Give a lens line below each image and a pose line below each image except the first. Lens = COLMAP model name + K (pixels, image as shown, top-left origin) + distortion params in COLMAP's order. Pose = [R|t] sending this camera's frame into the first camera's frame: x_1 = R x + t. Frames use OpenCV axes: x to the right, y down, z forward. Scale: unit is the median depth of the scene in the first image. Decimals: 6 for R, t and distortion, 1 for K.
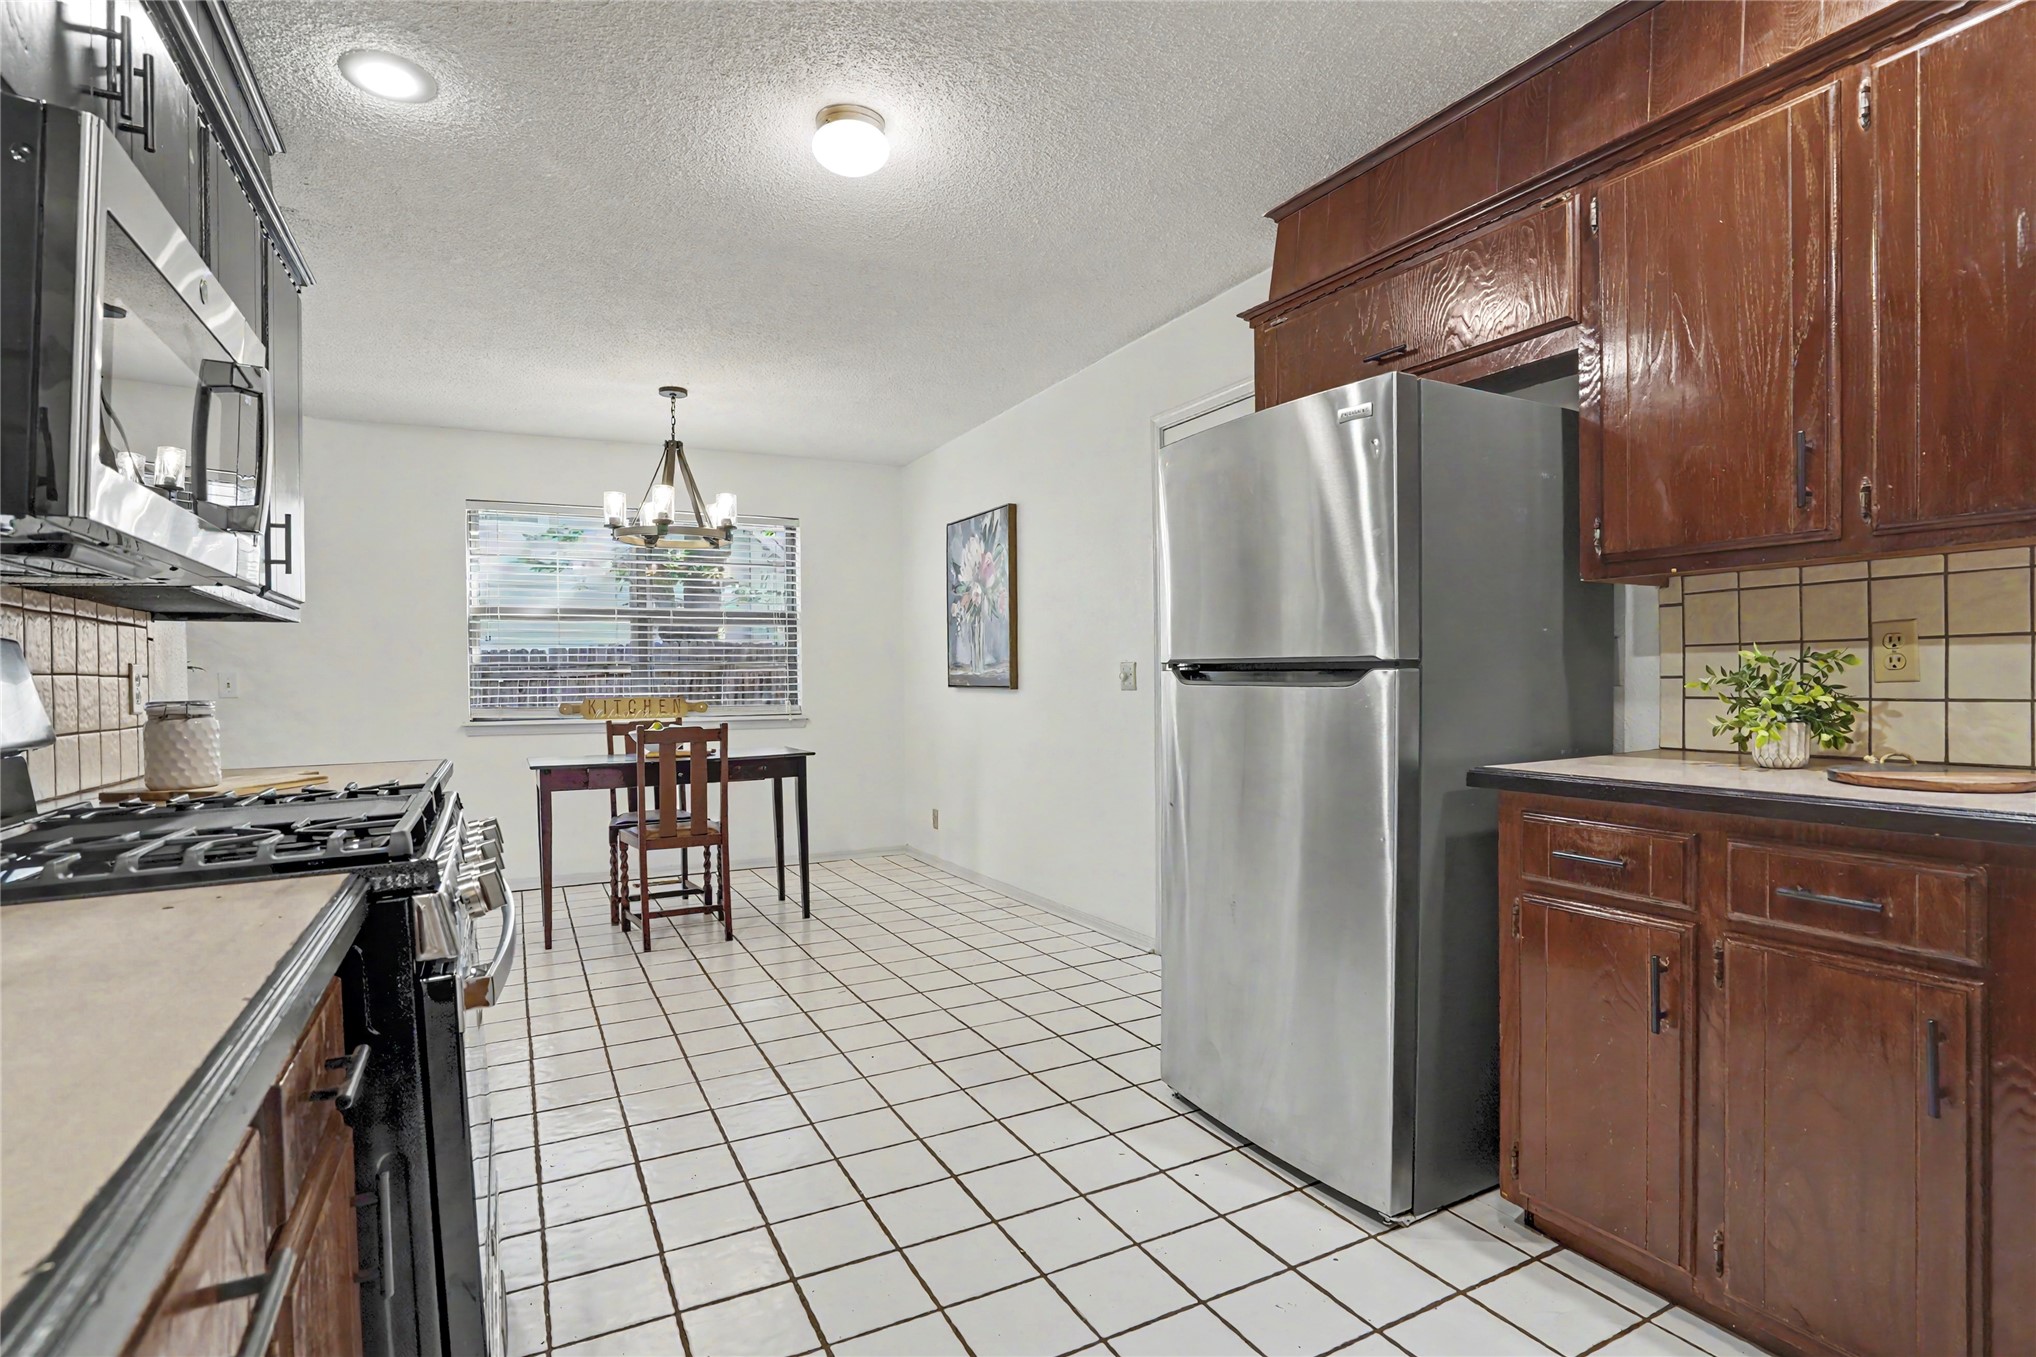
lens RADIAL K [[988.5, 0, 1018.0], [0, 988.5, 678.5], [0, 0, 1]] dist [-0.027045, 0.000583]
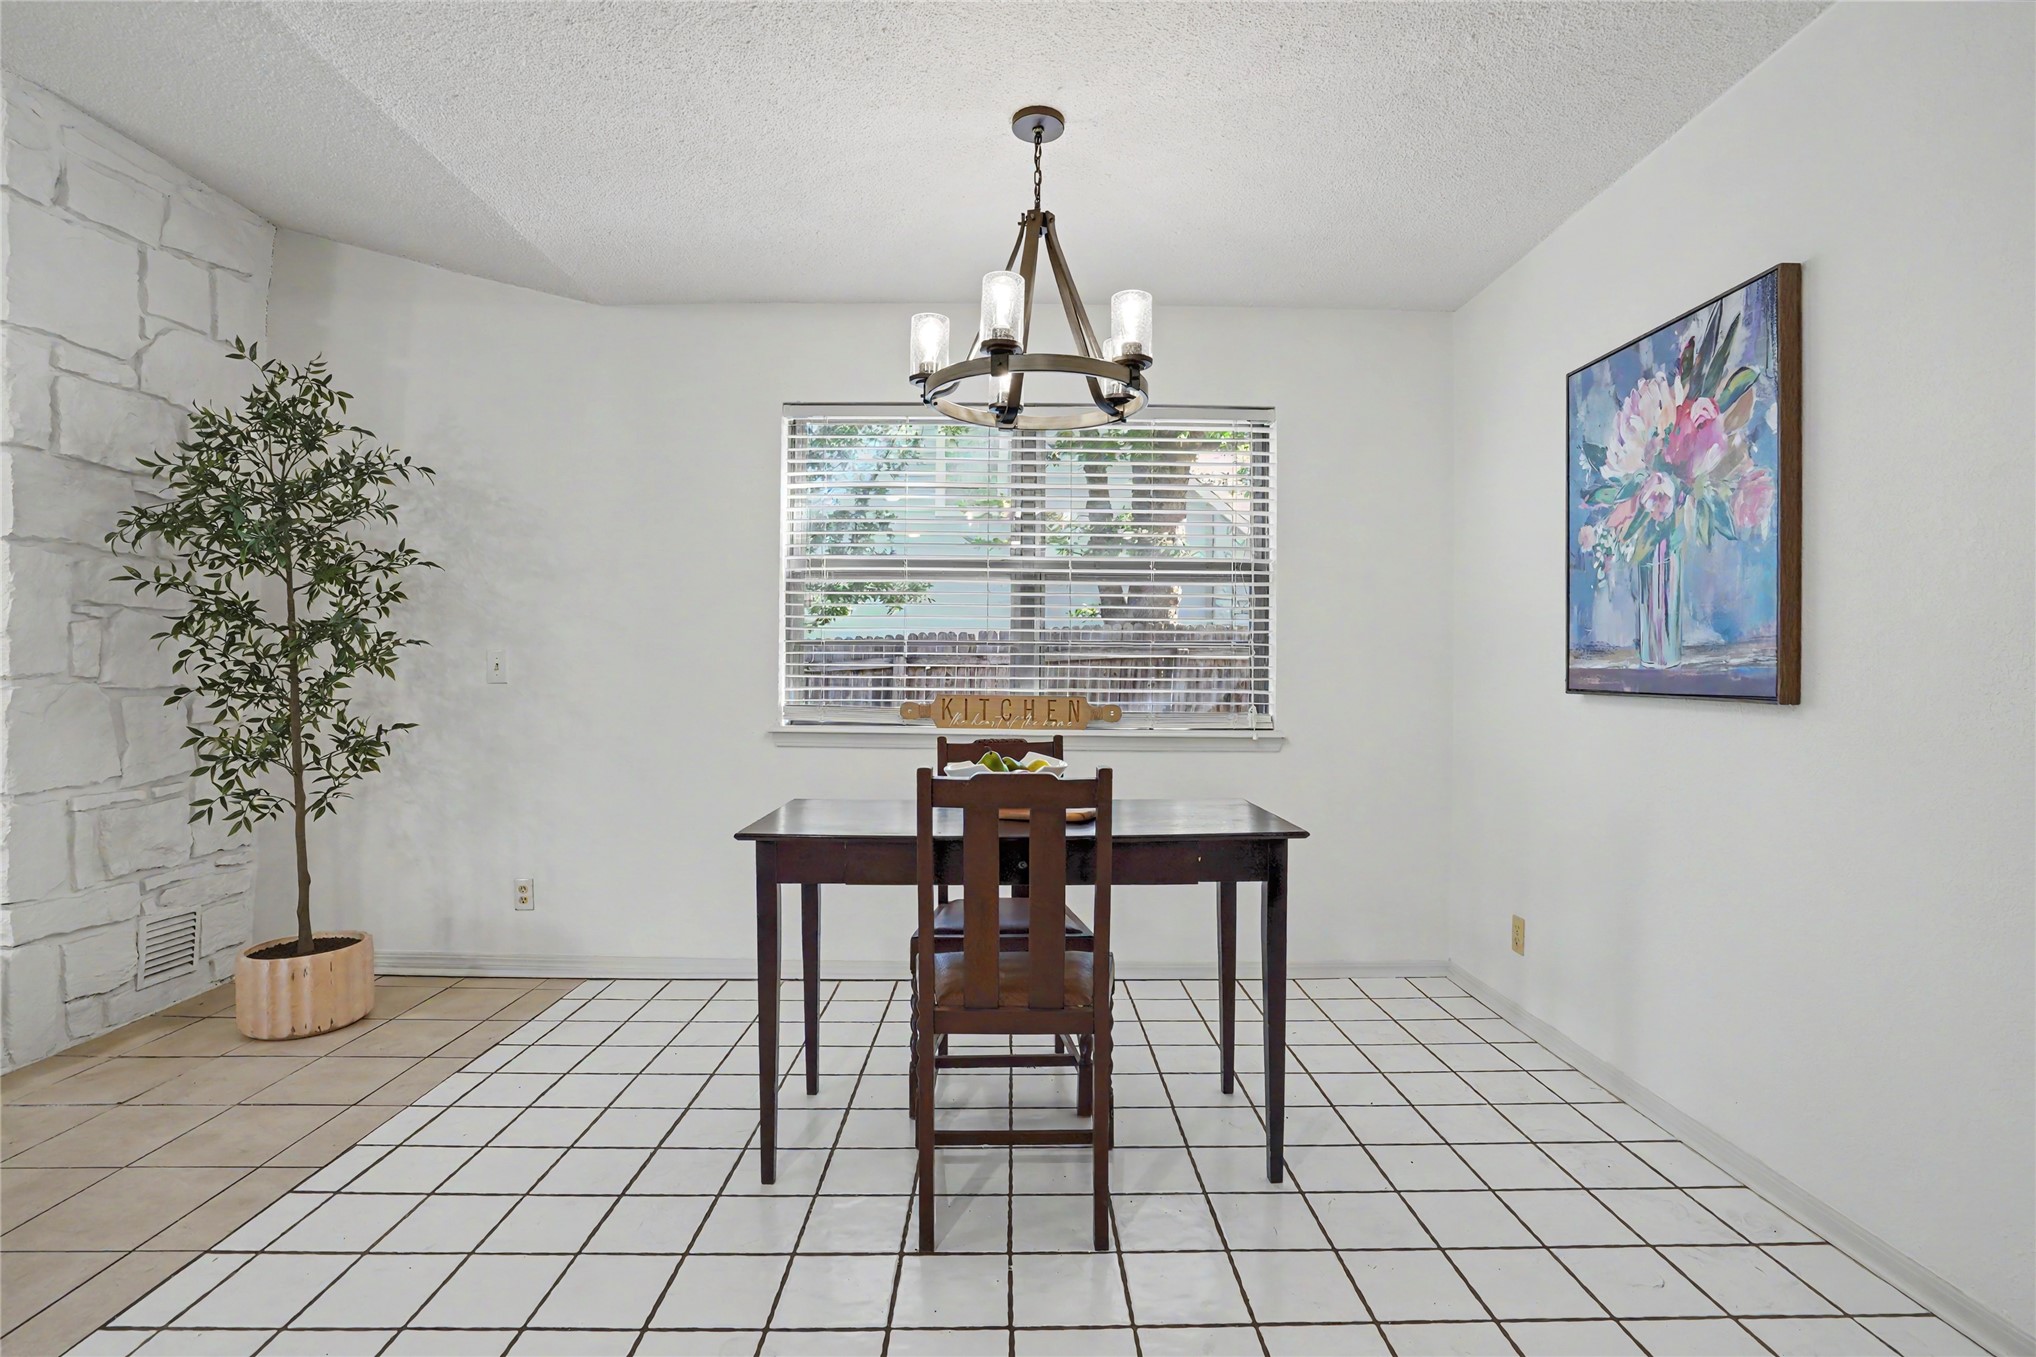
lens RADIAL K [[948.2, 0, 1009.9], [0, 948.2, 690.7], [0, 0, 1]] dist [-0.037630, 0.000102]
pose [[0.886026, 0.026738, -0.462864, -0.110933], [-0.017421, 0.999551, 0.024393, 0.001118], [0.463309, -0.013550, 0.886093, 0.480560]]
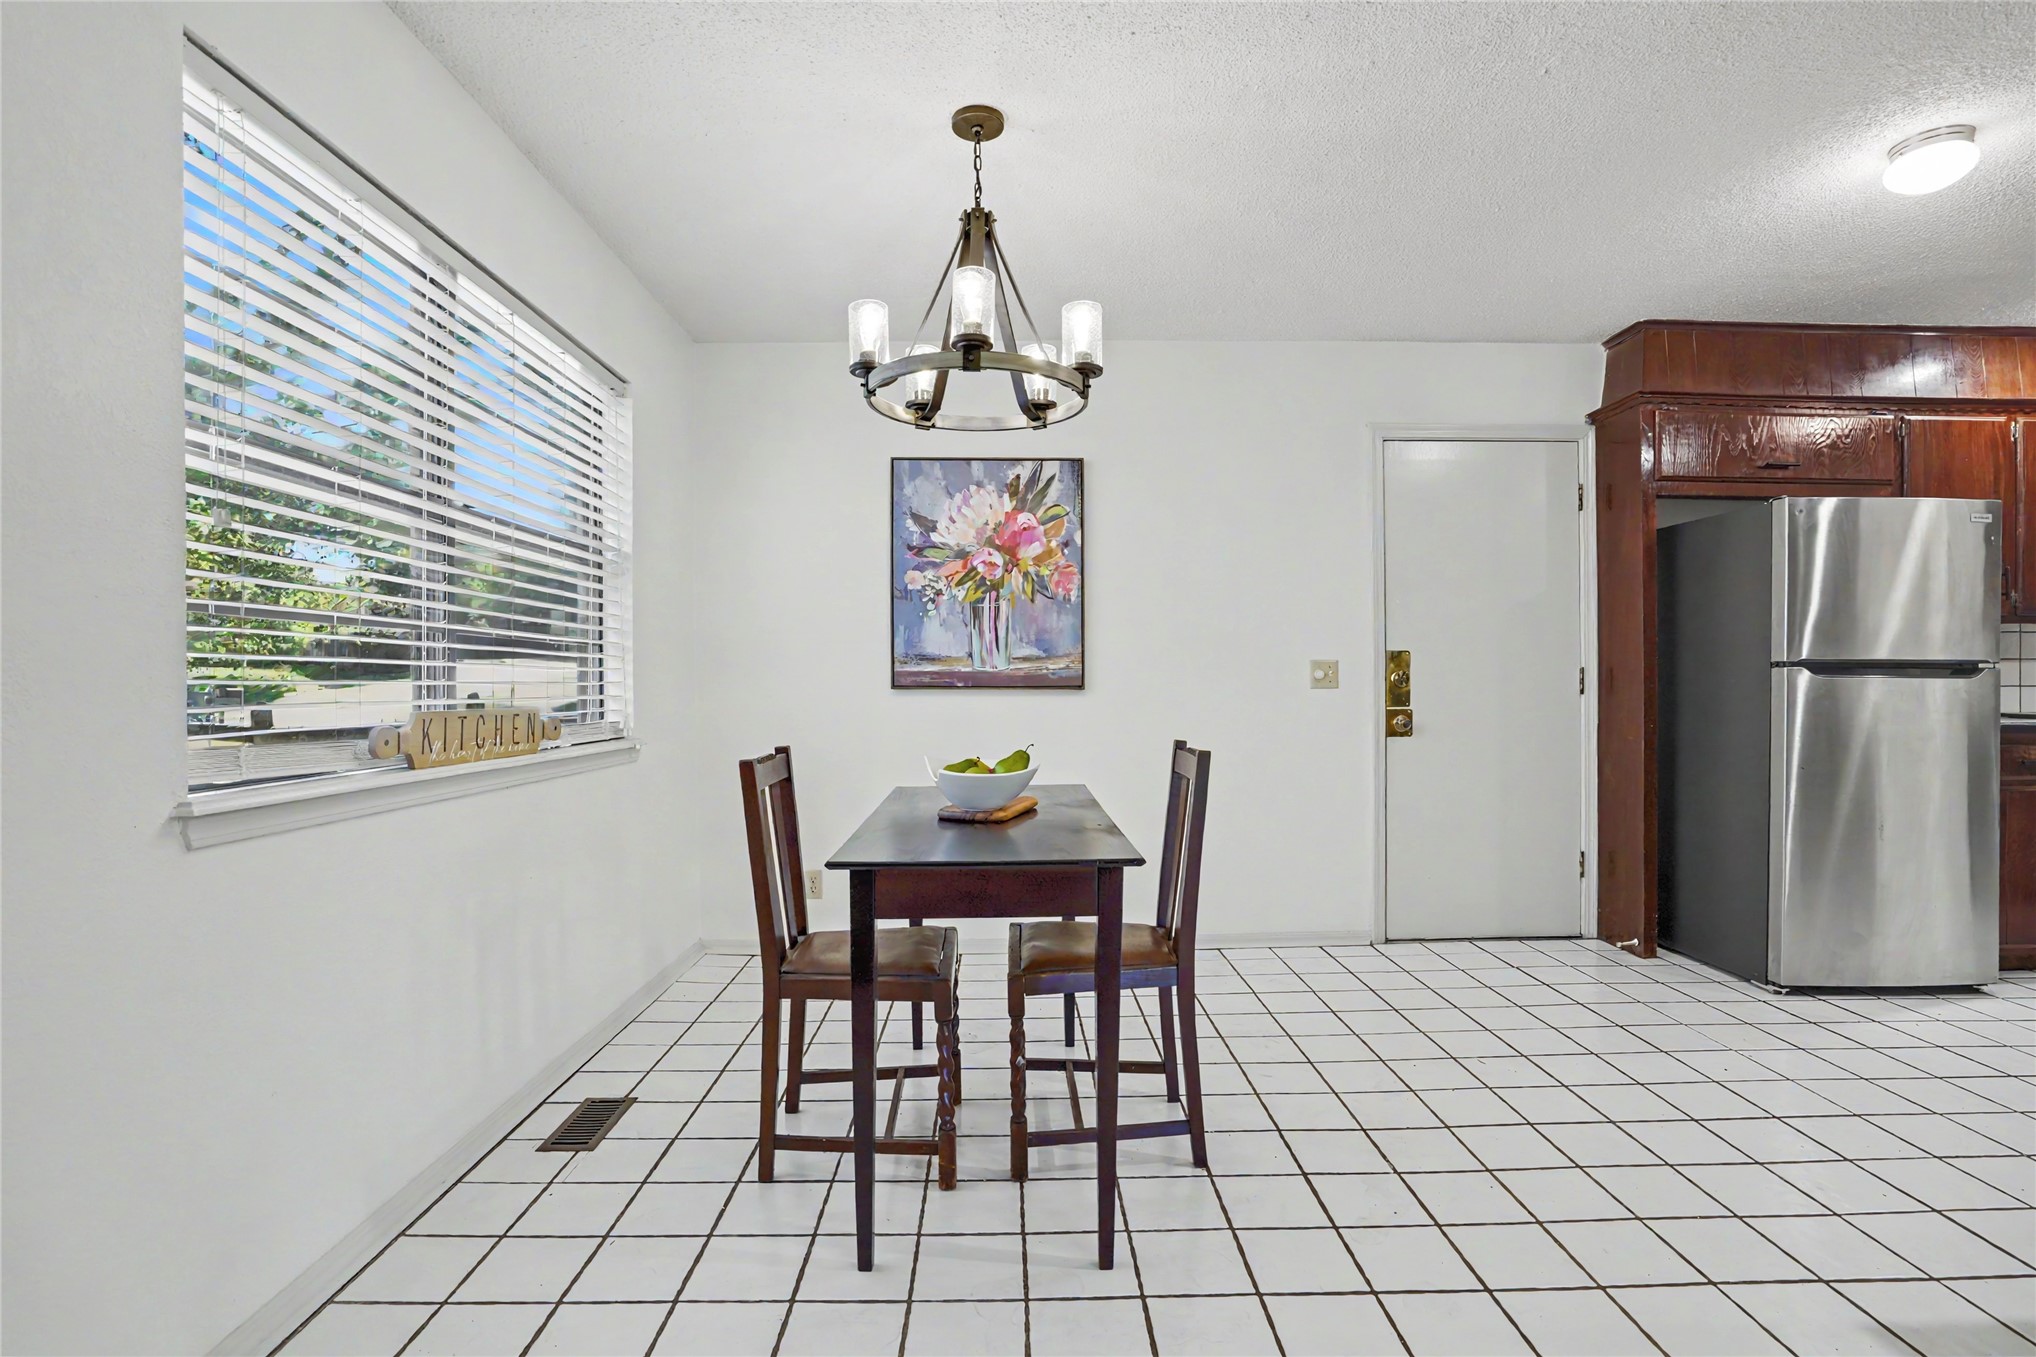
lens RADIAL K [[988.5, 0, 1018.0], [0, 988.5, 678.5], [0, 0, 1]] dist [-0.027045, 0.000583]
pose [[0.450045, 0.009958, 0.892950, -0.721254], [-0.000866, 0.999942, -0.010715, 0.010072], [-0.893005, 0.004049, 0.450028, 0.662582]]
